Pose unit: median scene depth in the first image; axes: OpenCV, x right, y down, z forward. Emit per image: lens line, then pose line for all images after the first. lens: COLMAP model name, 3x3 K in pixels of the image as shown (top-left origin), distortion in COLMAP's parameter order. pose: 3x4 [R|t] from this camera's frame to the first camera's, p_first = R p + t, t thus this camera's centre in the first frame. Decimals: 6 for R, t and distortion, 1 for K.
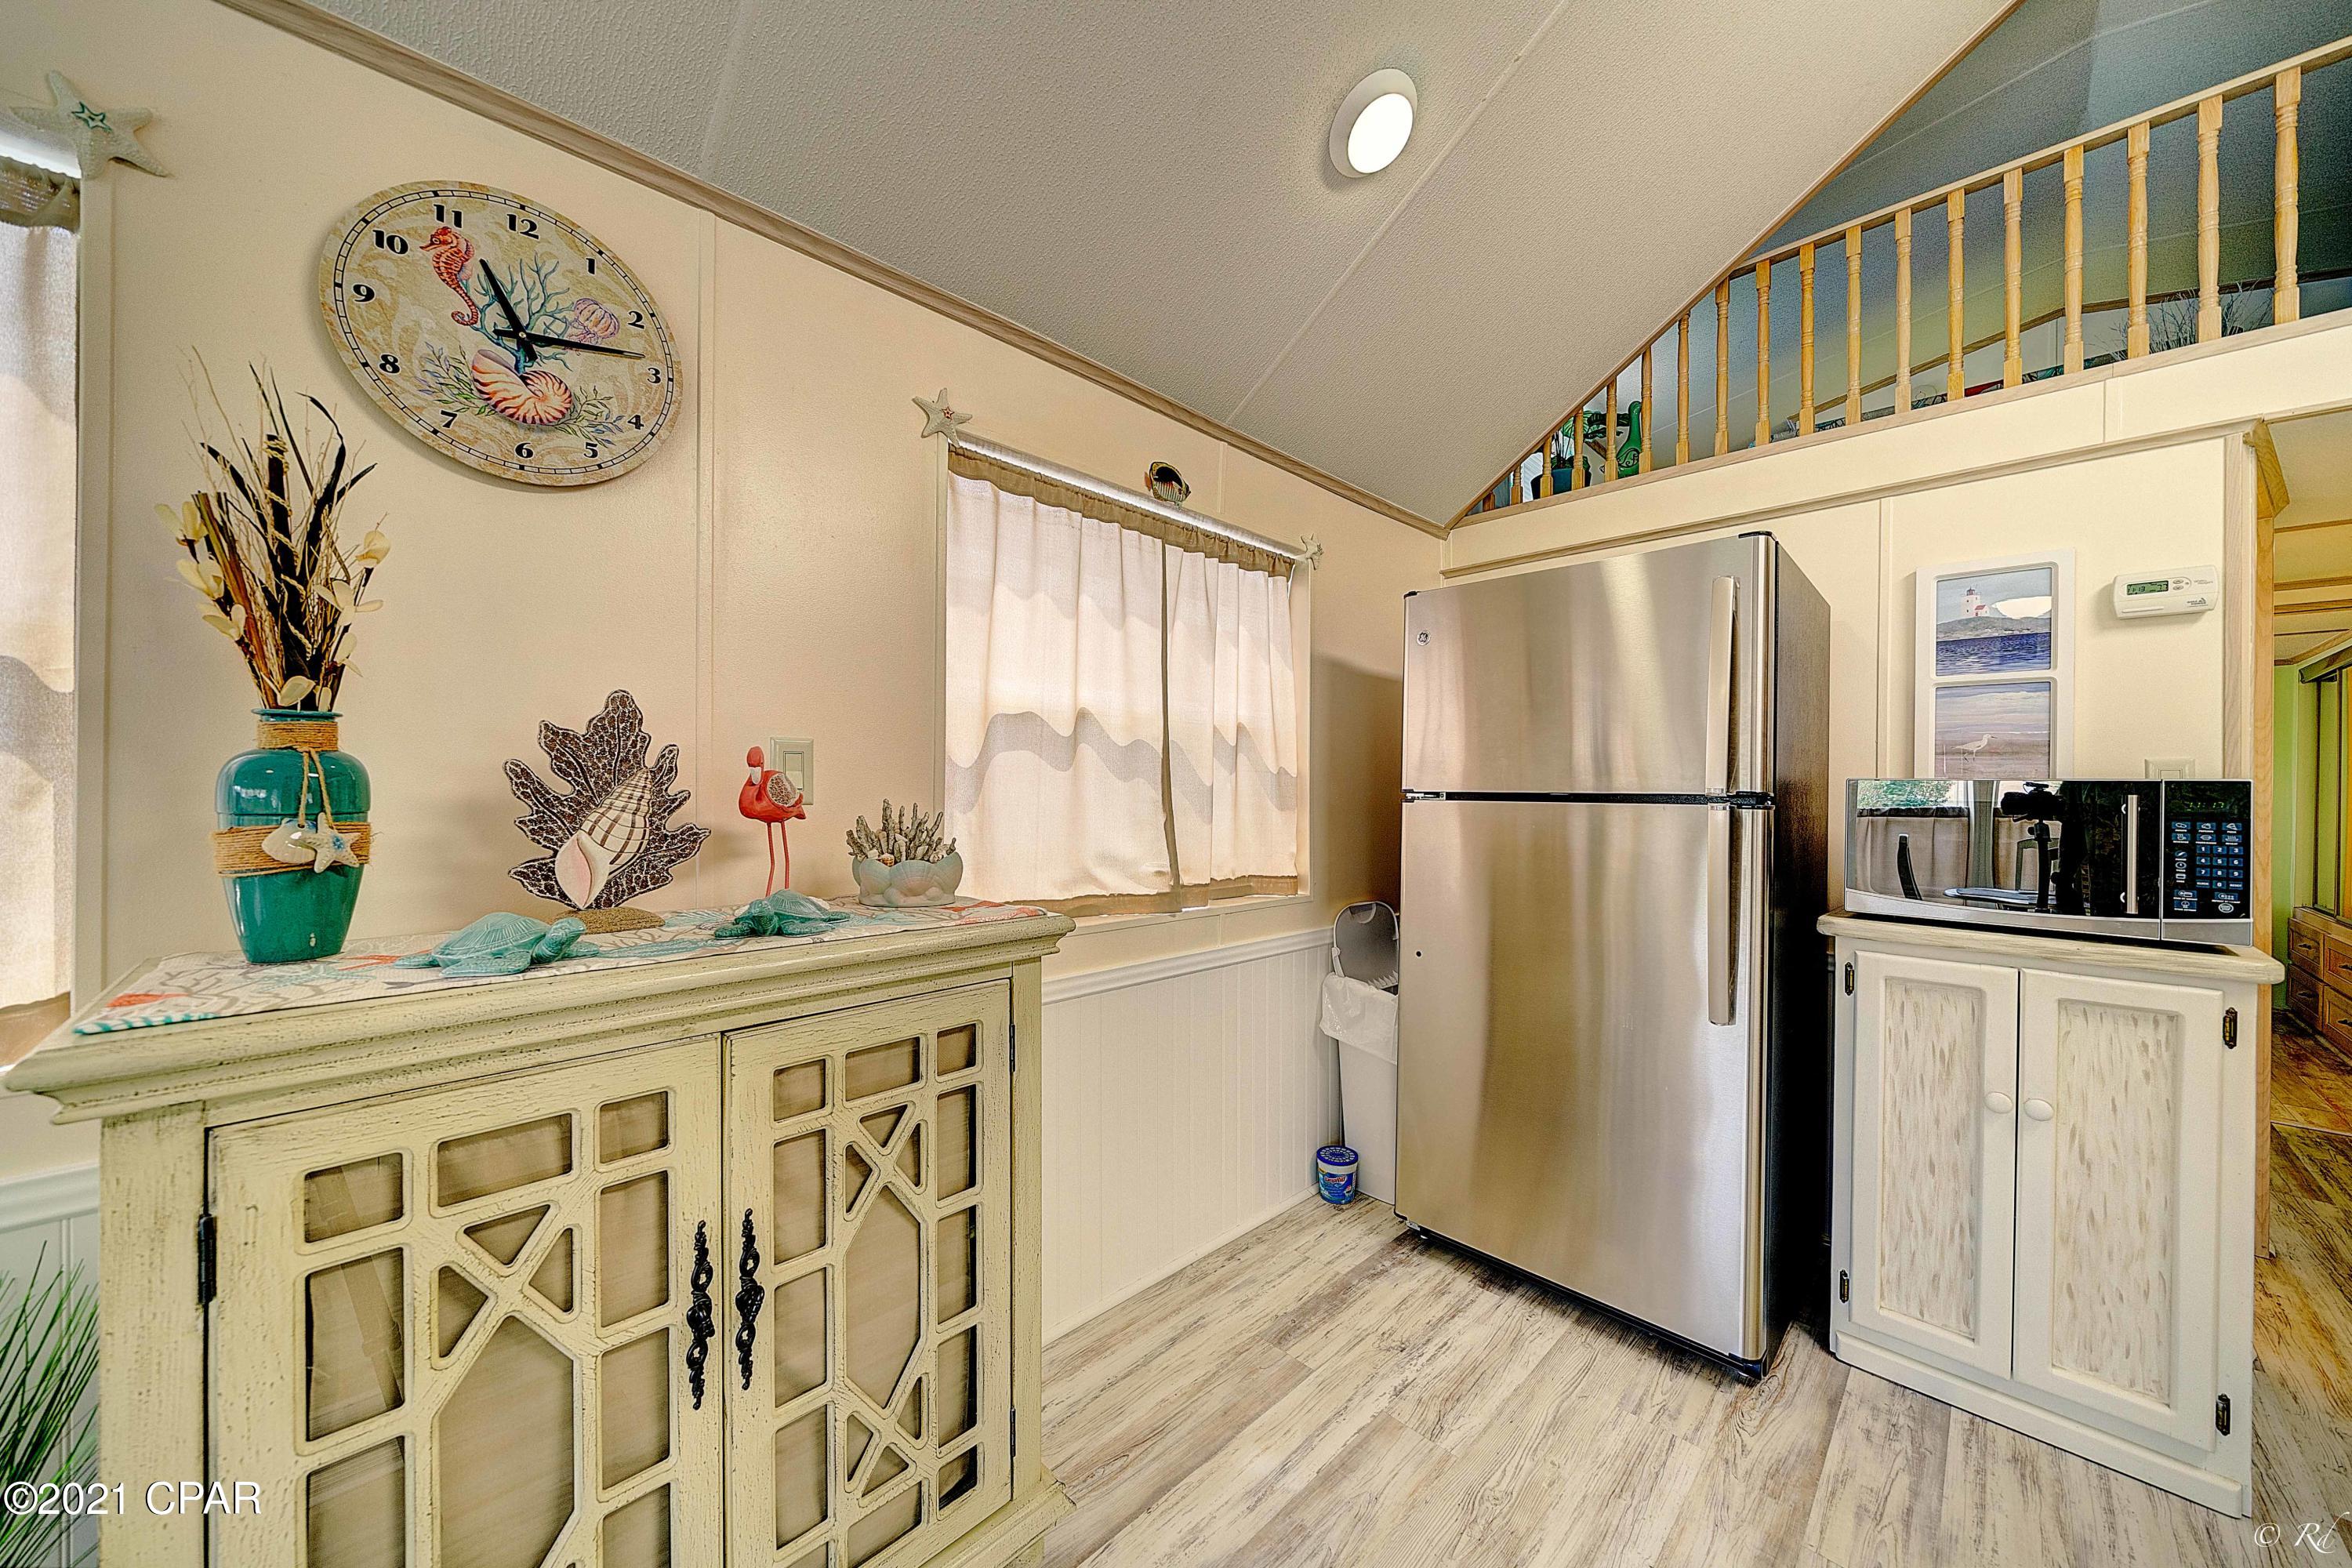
lens RADIAL K [[821.5, 0, 1176.0], [0, 821.5, 784.0], [0, 0, 1]] dist [-0.007483, 0.000186]
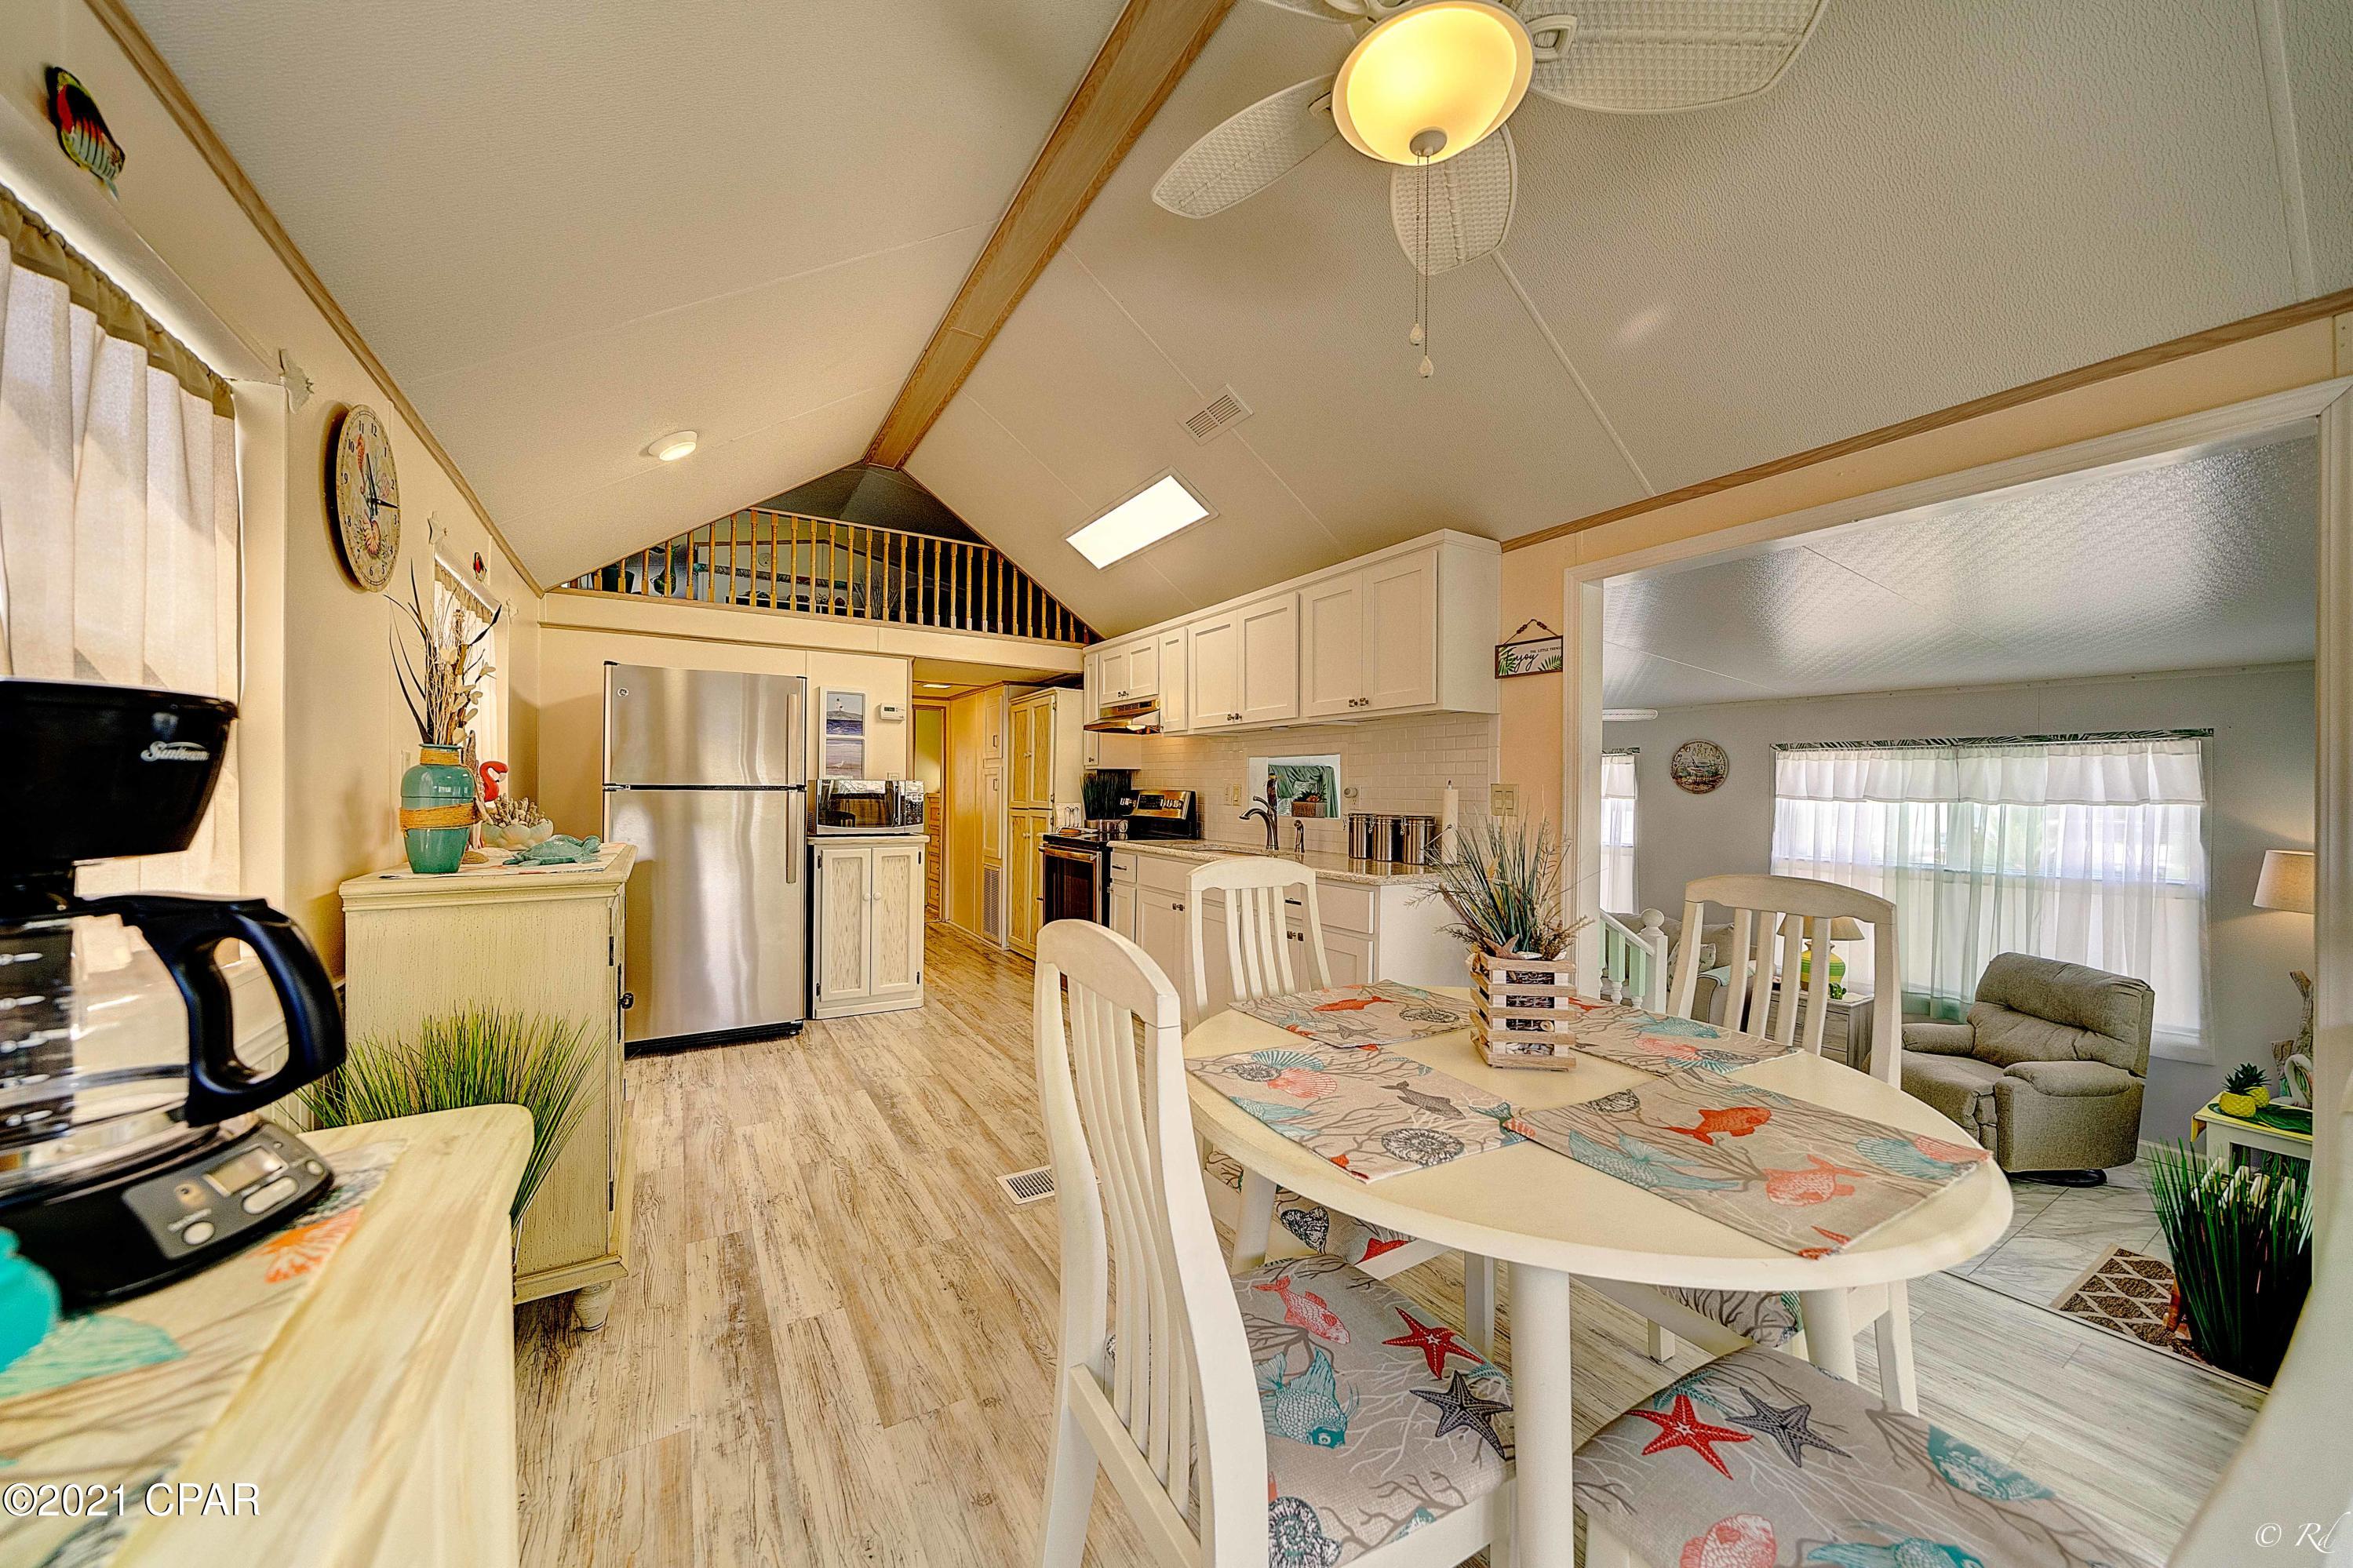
lens RADIAL K [[821.7, 0, 1176.5], [0, 821.7, 784.0], [0, 0, 1]] dist [-0.007483, 0.000186]
pose [[0.225989, -0.002405, 0.974127, -1.309139], [-0.007809, 0.999960, 0.004280, -0.011105], [-0.974099, -0.008574, 0.225961, -0.580479]]
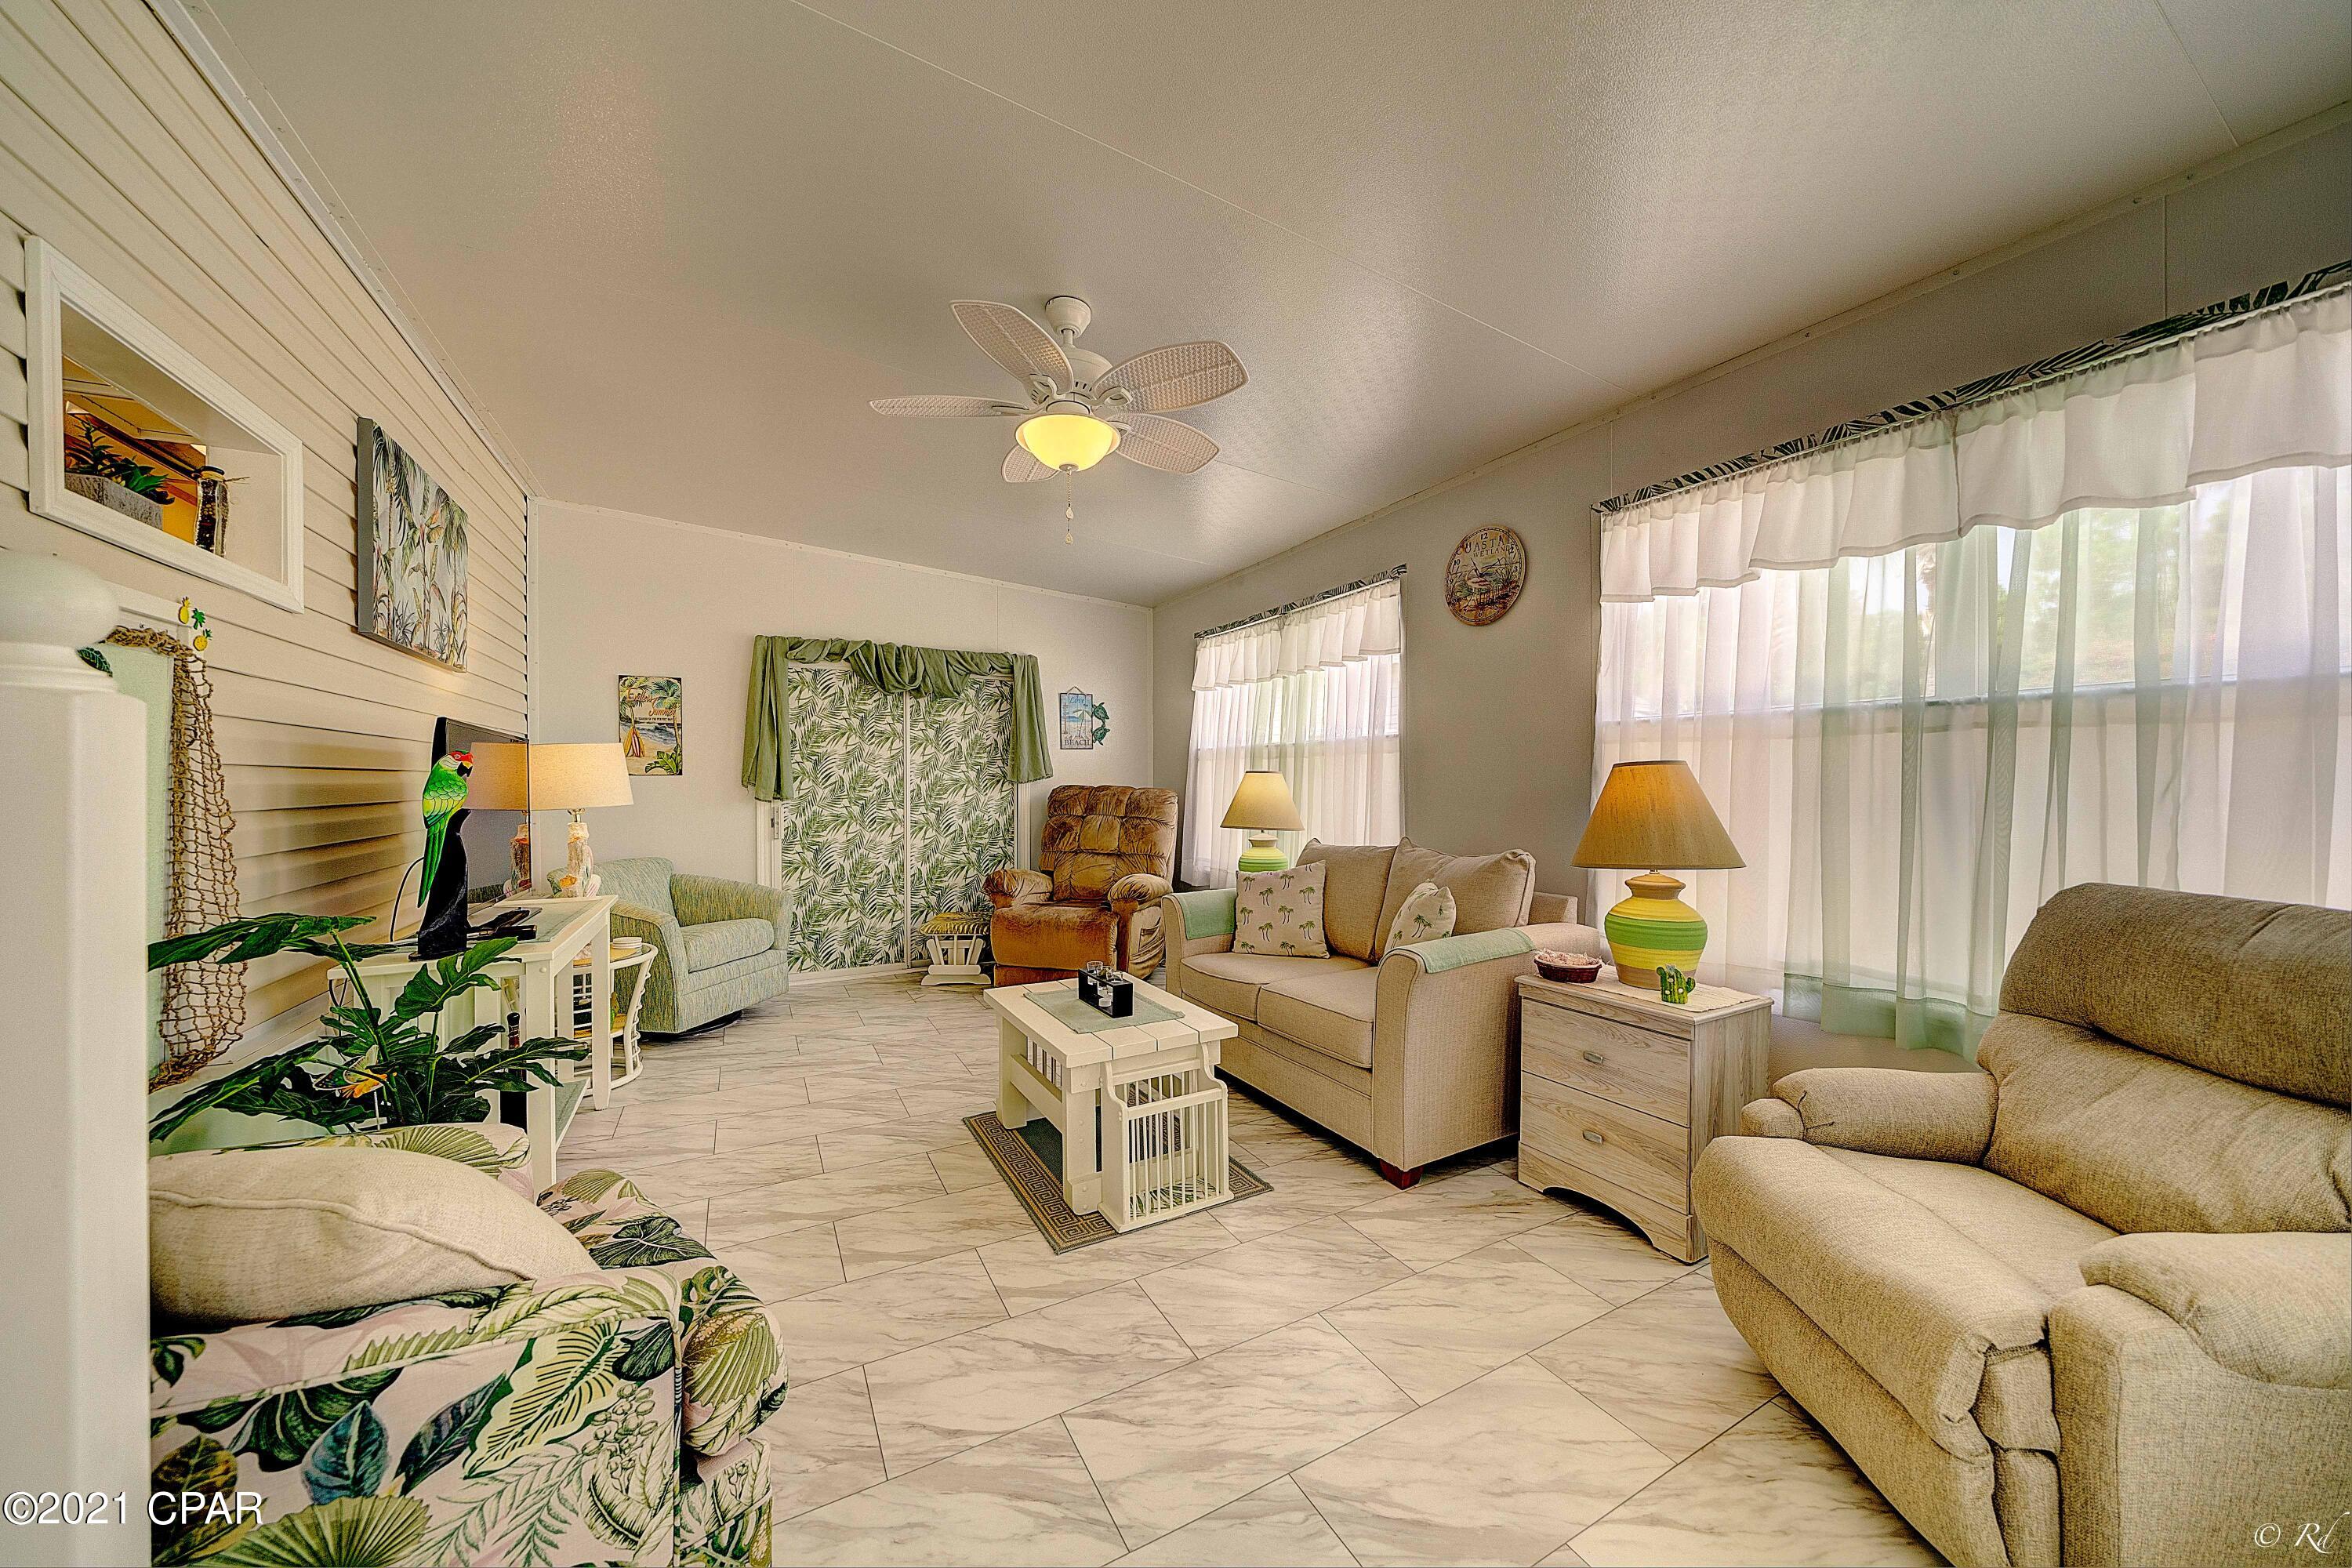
lens RADIAL K [[802.4, 0, 1173.7], [0, 802.4, 785.3], [0, 0, 1]] dist [-0.006702, -0.000047]
pose [[0.276807, -0.013757, 0.960827, 0.587244], [0.006603, 0.999901, 0.012415, 0.376095], [-0.960903, 0.002907, 0.276871, -1.780172]]
